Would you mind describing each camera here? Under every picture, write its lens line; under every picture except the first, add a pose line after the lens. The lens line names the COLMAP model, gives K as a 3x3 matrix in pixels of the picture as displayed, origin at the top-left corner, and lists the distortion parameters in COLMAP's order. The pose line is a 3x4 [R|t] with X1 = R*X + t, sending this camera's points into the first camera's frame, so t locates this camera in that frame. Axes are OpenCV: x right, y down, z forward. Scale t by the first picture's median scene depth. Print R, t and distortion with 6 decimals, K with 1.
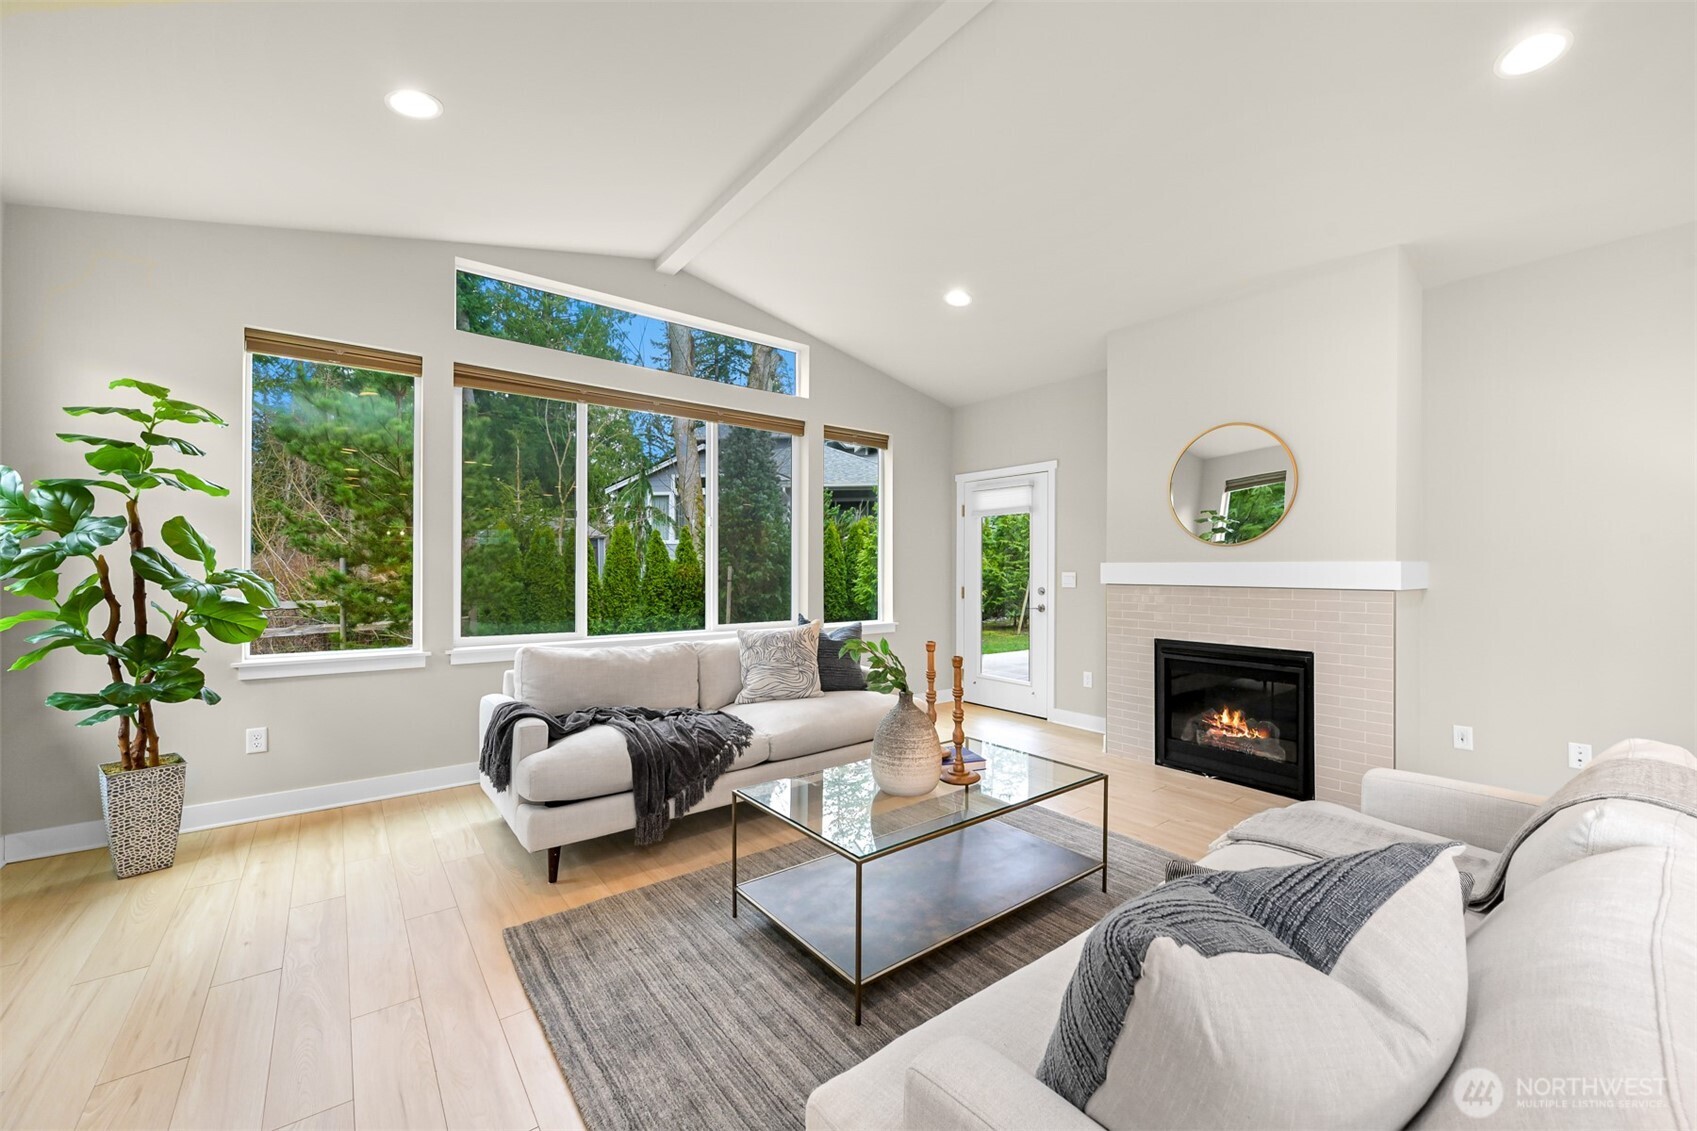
lens RADIAL K [[666.4, 0, 853.3], [0, 666.4, 566.2], [0, 0, 1]] dist [-0.001037, -0.001132]
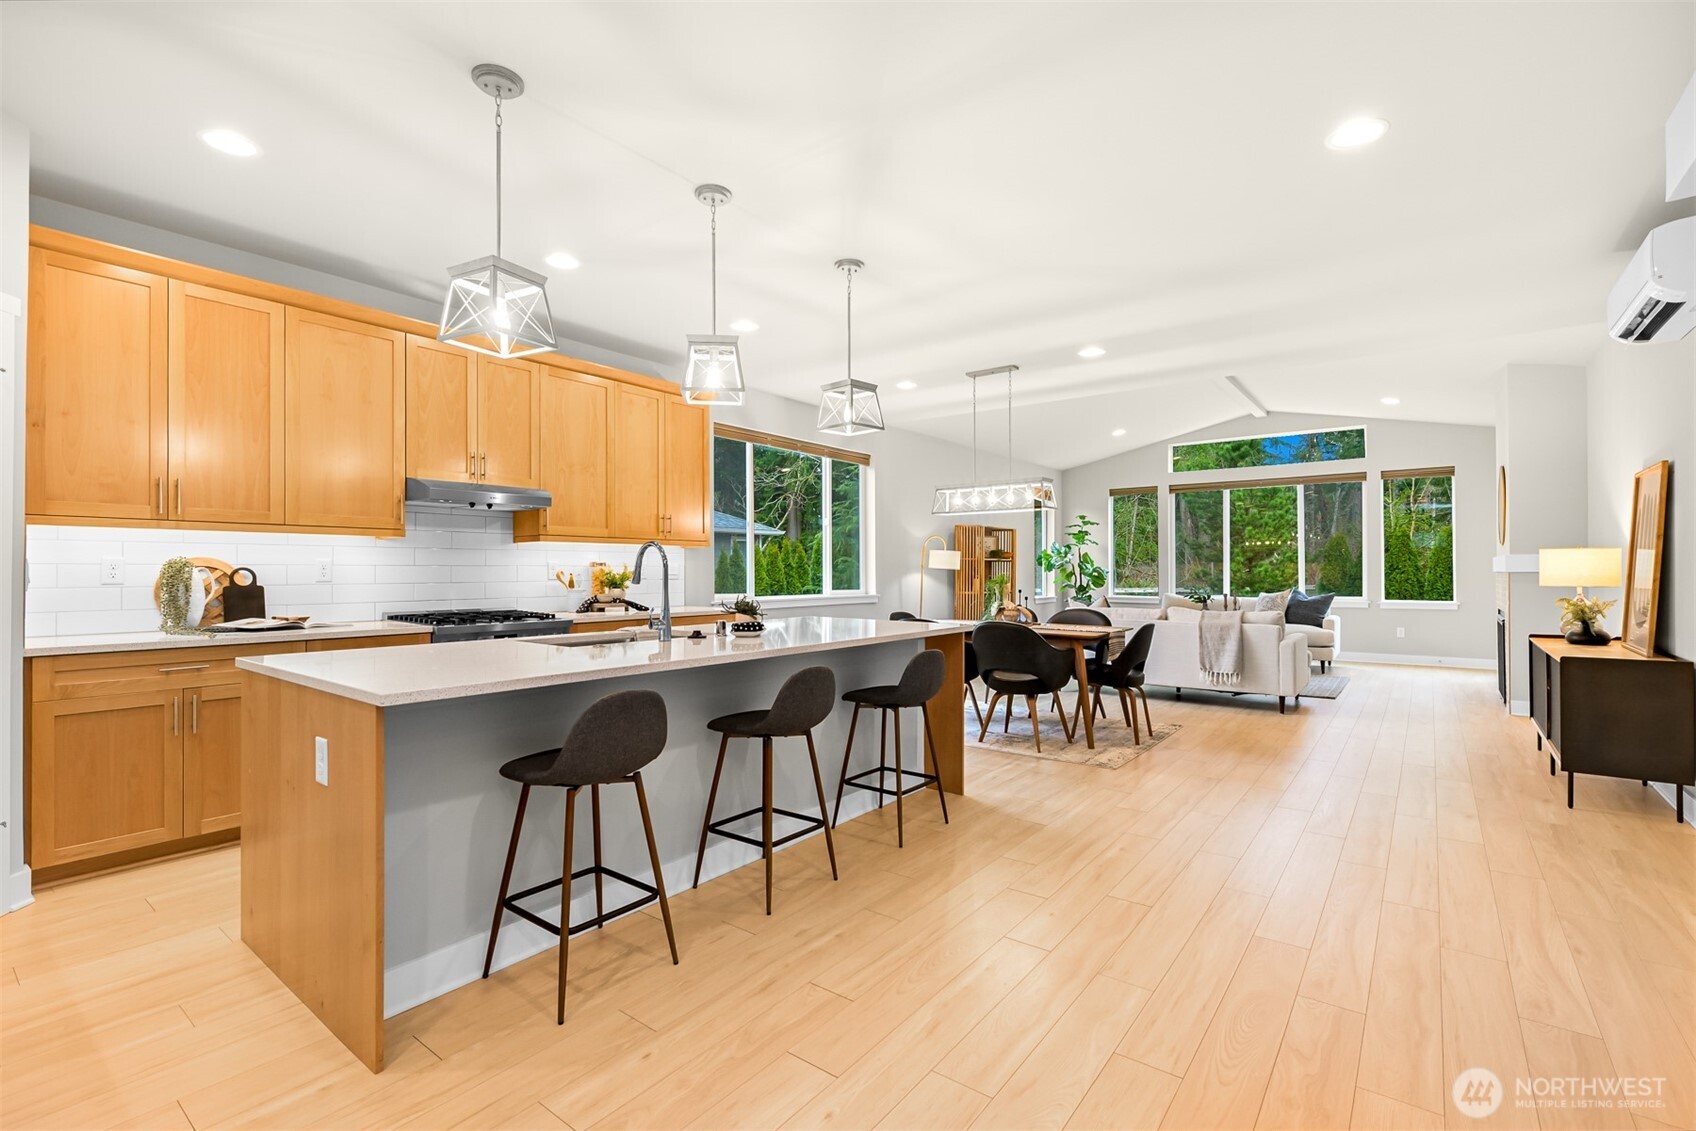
lens RADIAL K [[763.3, 0, 849.8], [0, 763.3, 568.9], [0, 0, 1]] dist [-0.000939, -0.000628]
pose [[0.286904, -0.005149, -0.957945, 1.922846], [0.006277, 0.999974, -0.003495, 0.016659], [0.957939, -0.005011, 0.286929, -1.058522]]
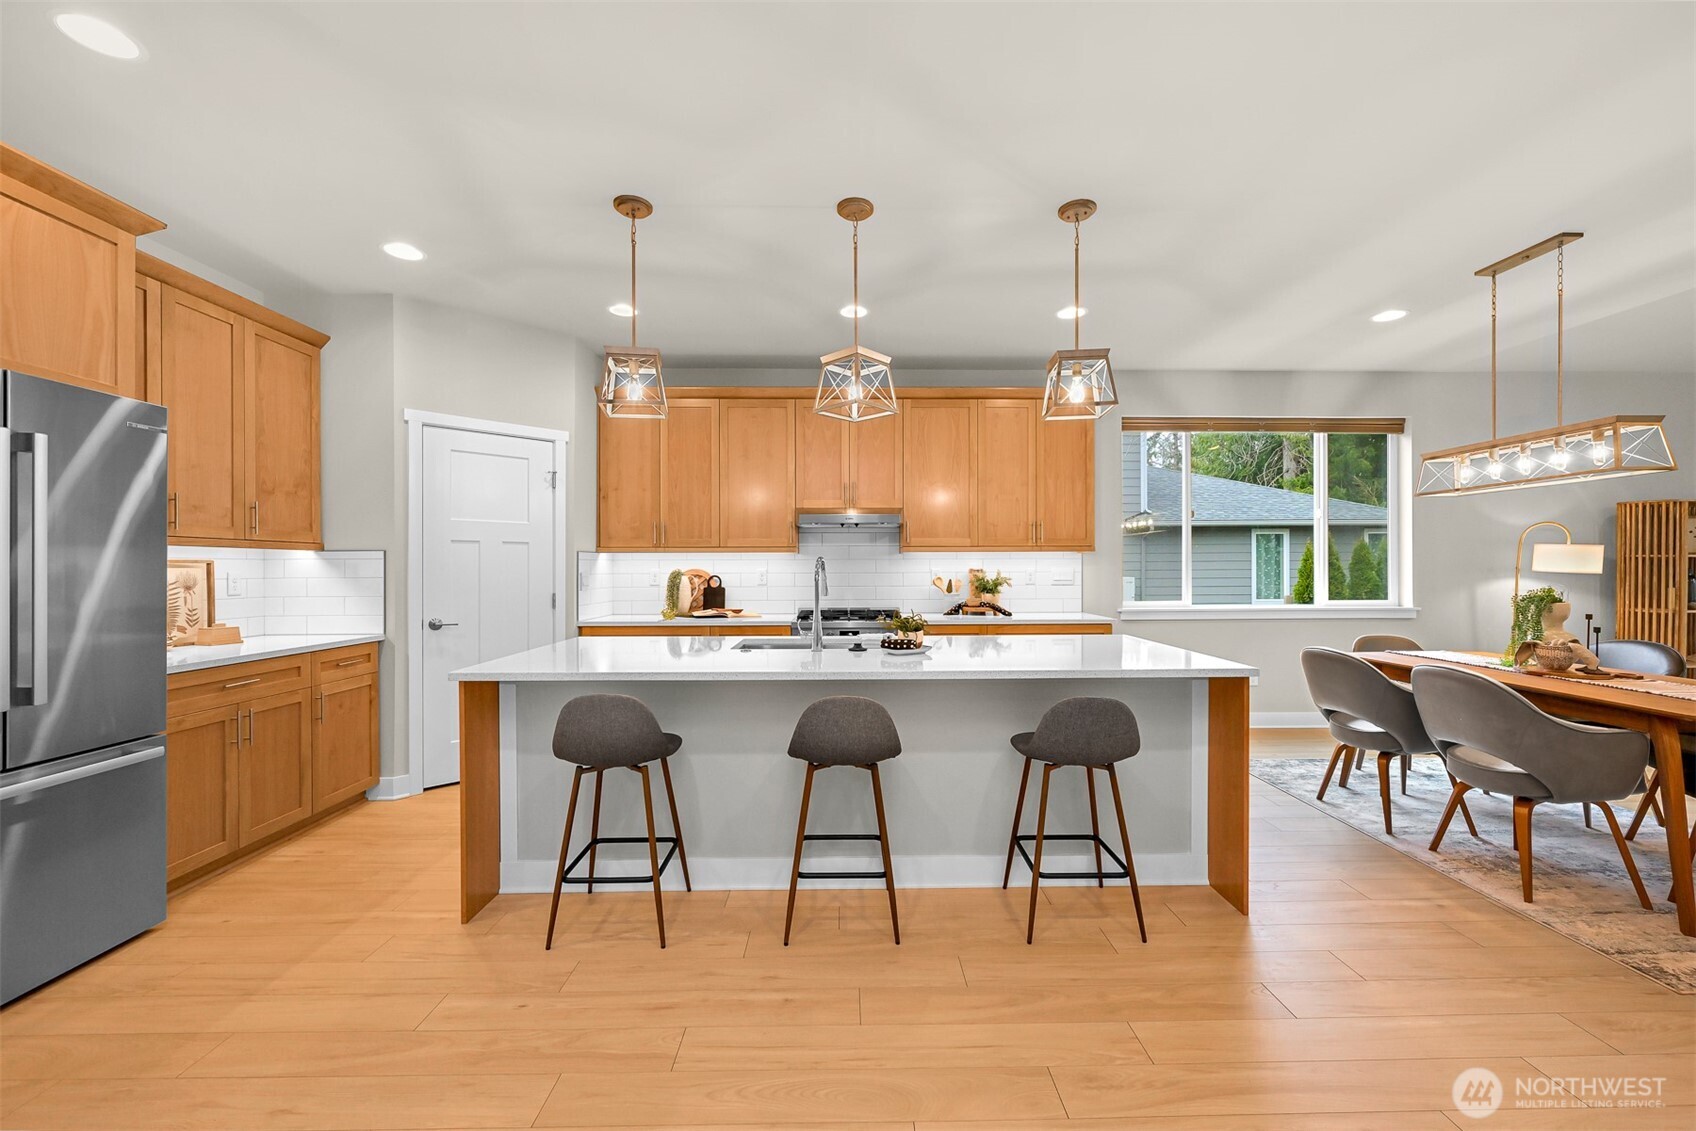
lens RADIAL K [[666.0, 0, 850.0], [0, 666.0, 569.9], [0, 0, 1]] dist [-0.001037, -0.001132]
pose [[-0.574331, 0.002492, -0.818619, 1.123688], [0.005866, 0.999982, -0.001071, -0.043028], [0.818602, -0.005417, -0.574336, 0.638182]]
